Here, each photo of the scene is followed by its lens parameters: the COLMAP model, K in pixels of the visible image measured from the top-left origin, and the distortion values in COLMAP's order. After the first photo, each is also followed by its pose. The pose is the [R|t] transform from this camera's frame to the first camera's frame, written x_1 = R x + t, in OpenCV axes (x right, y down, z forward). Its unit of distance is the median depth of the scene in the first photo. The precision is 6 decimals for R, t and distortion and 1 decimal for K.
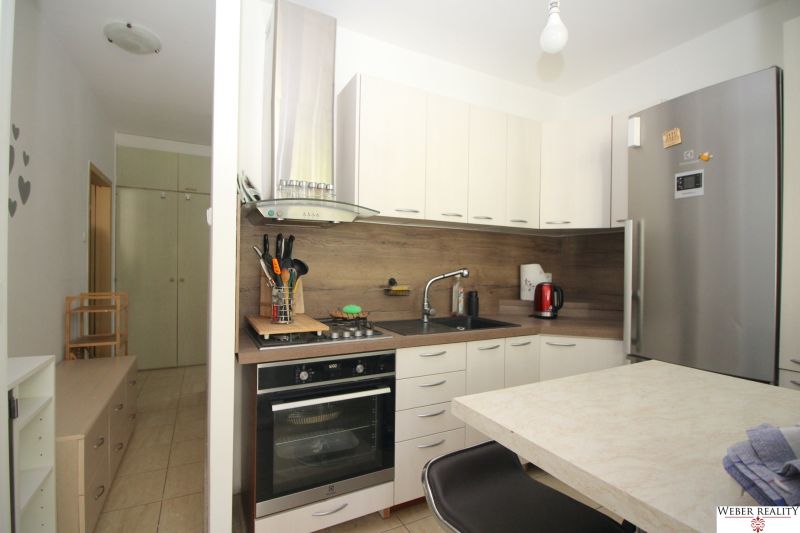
lens RADIAL K [[372.8, 0, 393.9], [0, 372.8, 269.8], [0, 0, 1]] dist [0.000053, -0.012714]
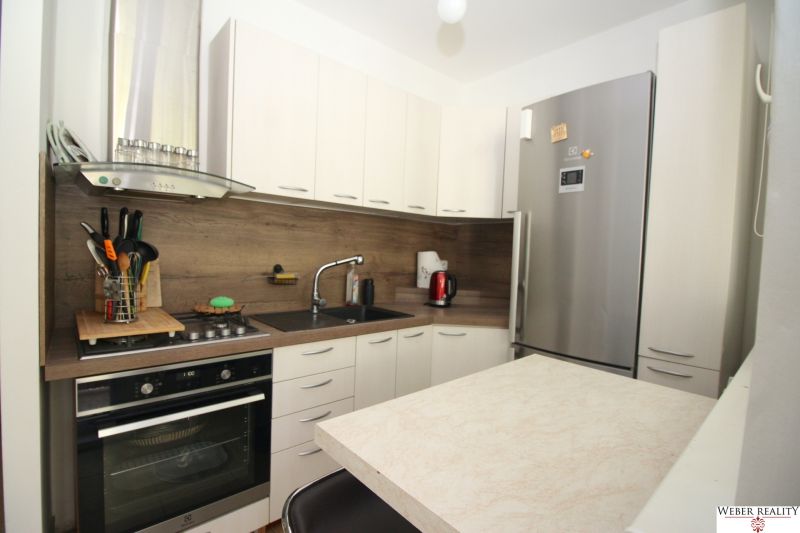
lens RADIAL K [[372.8, 0, 393.9], [0, 372.8, 269.8], [0, 0, 1]] dist [0.000053, -0.012714]
pose [[0.969491, 0.011287, 0.244868, 0.053597], [-0.023040, 0.998713, 0.045184, -0.013043], [-0.244043, -0.049447, 0.968503, 0.085622]]
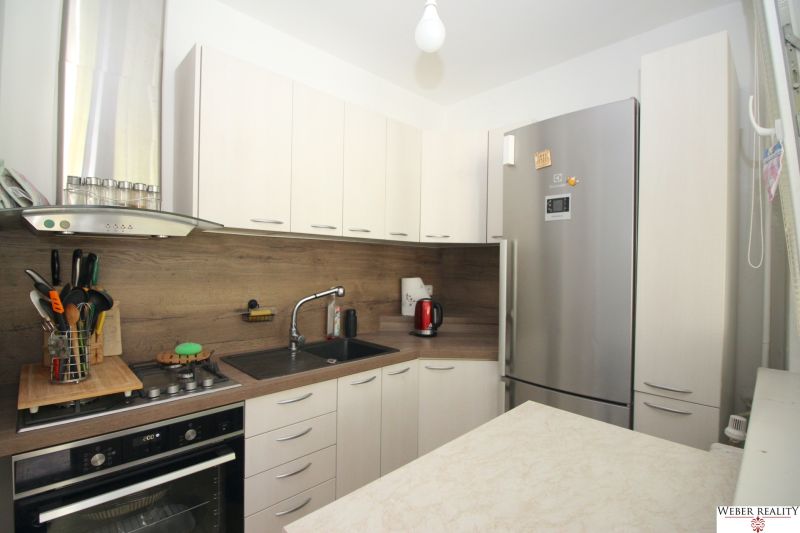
lens RADIAL K [[372.8, 0, 393.9], [0, 372.8, 269.8], [0, 0, 1]] dist [0.000053, -0.012714]
pose [[0.958978, -0.002267, 0.283473, 0.071907], [-0.000096, 0.999965, 0.008320, -0.059294], [-0.283482, -0.008006, 0.958944, 0.132387]]
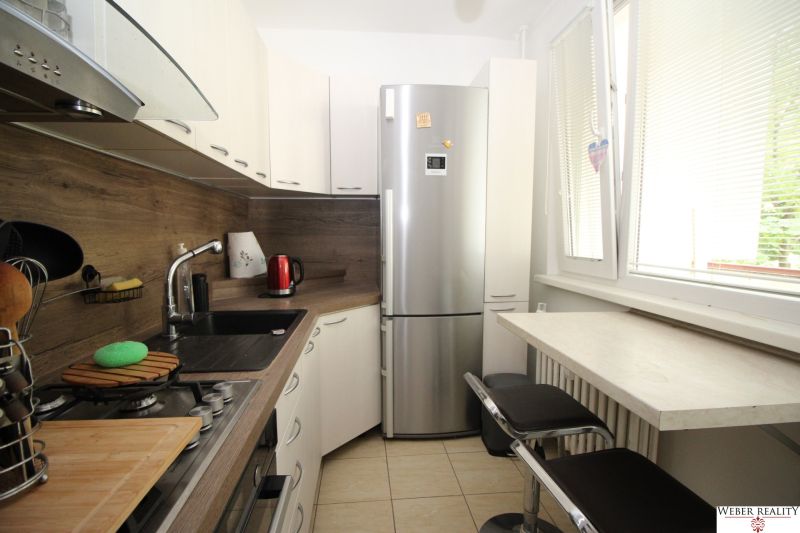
lens RADIAL K [[372.8, 0, 393.9], [0, 372.8, 269.8], [0, 0, 1]] dist [0.000053, -0.012714]
pose [[0.378983, -0.099671, 0.920020, -0.330100], [0.014897, 0.994711, 0.101627, -0.014973], [-0.925284, -0.024810, 0.378464, 0.554538]]
